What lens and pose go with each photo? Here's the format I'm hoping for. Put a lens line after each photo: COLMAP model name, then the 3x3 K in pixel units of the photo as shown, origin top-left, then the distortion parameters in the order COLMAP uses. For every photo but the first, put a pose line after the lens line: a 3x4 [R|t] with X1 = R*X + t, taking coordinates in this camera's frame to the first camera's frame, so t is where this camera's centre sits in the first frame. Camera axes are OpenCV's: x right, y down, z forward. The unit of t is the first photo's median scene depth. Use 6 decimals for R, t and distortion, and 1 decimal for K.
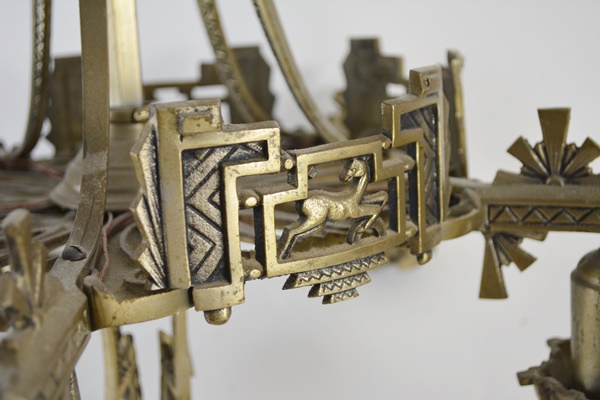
lens RADIAL K [[998.8, 0, 300.4], [0, 998.8, 196.9], [0, 0, 1]] dist [-0.021159, 0.000000]
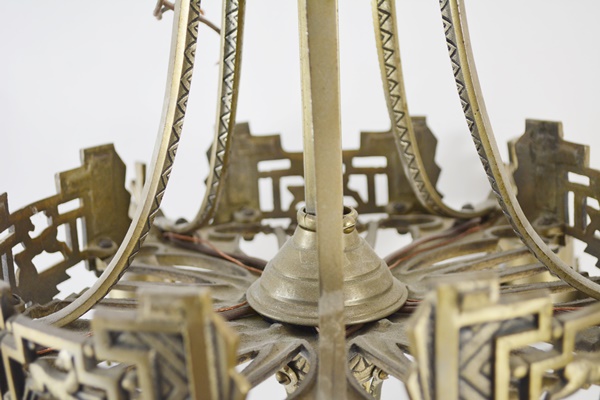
lens RADIAL K [[998.8, 0, 301.1], [0, 998.8, 205.0], [0, 0, 1]] dist [-0.021159, 0.000000]
pose [[0.999002, 0.021455, -0.039169, -0.197116], [-0.019815, 0.998930, 0.041789, -0.168035], [0.040024, -0.040971, 0.998358, 0.020945]]
